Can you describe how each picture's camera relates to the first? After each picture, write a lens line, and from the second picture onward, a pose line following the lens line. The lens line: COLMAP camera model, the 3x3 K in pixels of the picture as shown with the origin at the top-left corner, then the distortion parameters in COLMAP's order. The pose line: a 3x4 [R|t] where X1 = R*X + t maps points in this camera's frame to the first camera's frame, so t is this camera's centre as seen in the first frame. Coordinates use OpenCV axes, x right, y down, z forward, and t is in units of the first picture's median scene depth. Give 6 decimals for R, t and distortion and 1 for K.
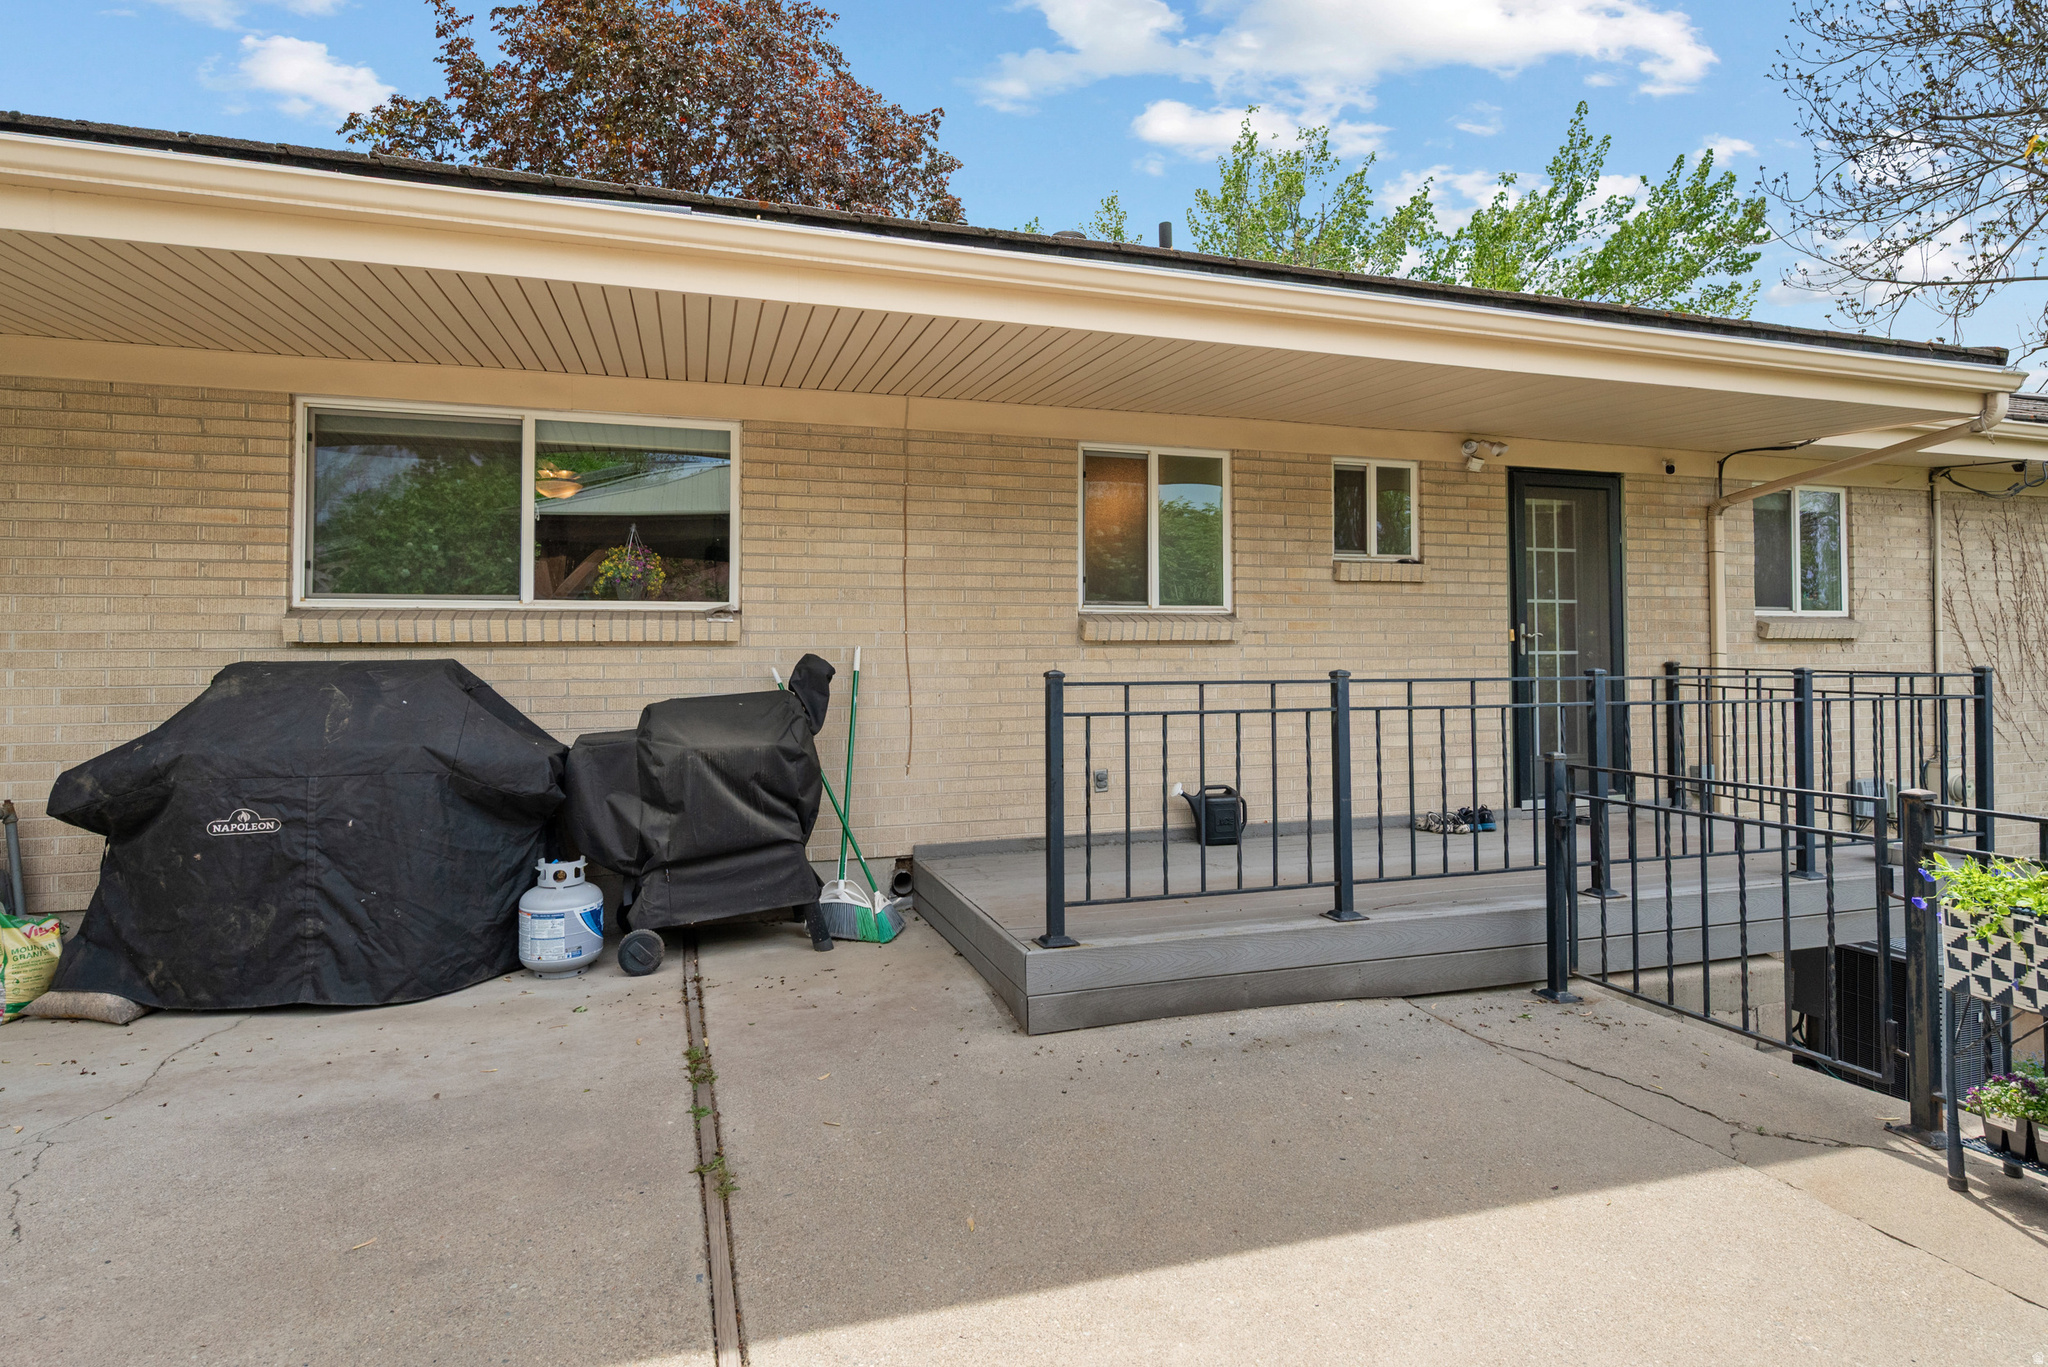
lens RADIAL K [[1132.8, 0, 1024.4], [0, 1132.8, 612.7], [0, 0, 1]] dist [-0.001012, -0.000127]
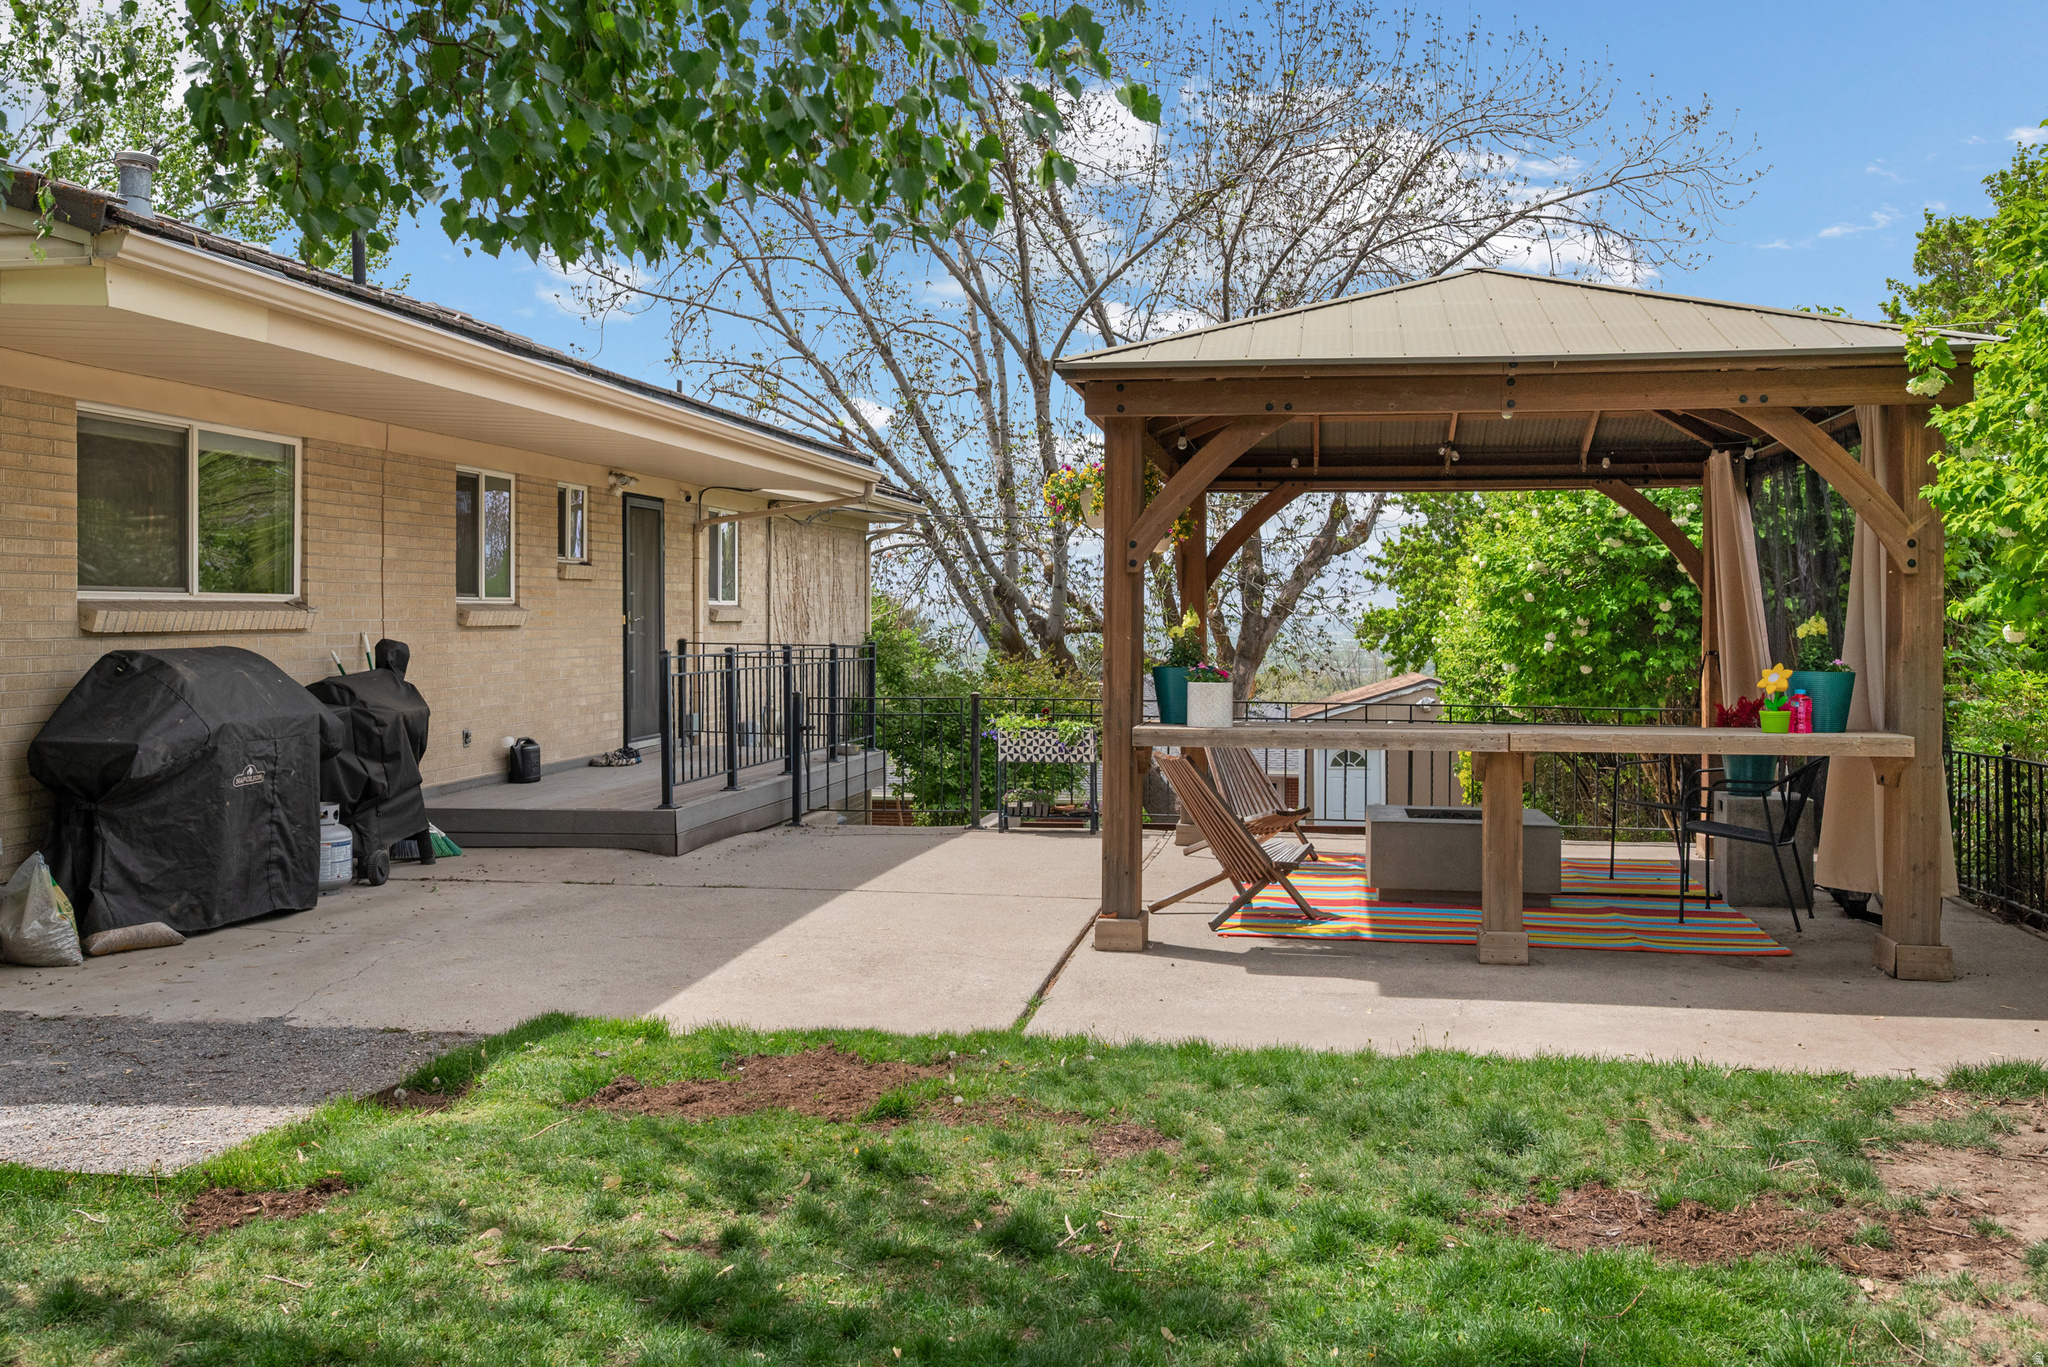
lens RADIAL K [[1795.0, 0, 1024.0], [0, 1795.0, 683.5], [0, 0, 1]] dist [-0.002947, -0.003518]
pose [[0.473975, -0.039914, 0.879633, -1.416621], [-0.004121, 0.998861, 0.047545, -0.009168], [-0.880529, -0.026160, 0.473271, -0.477667]]
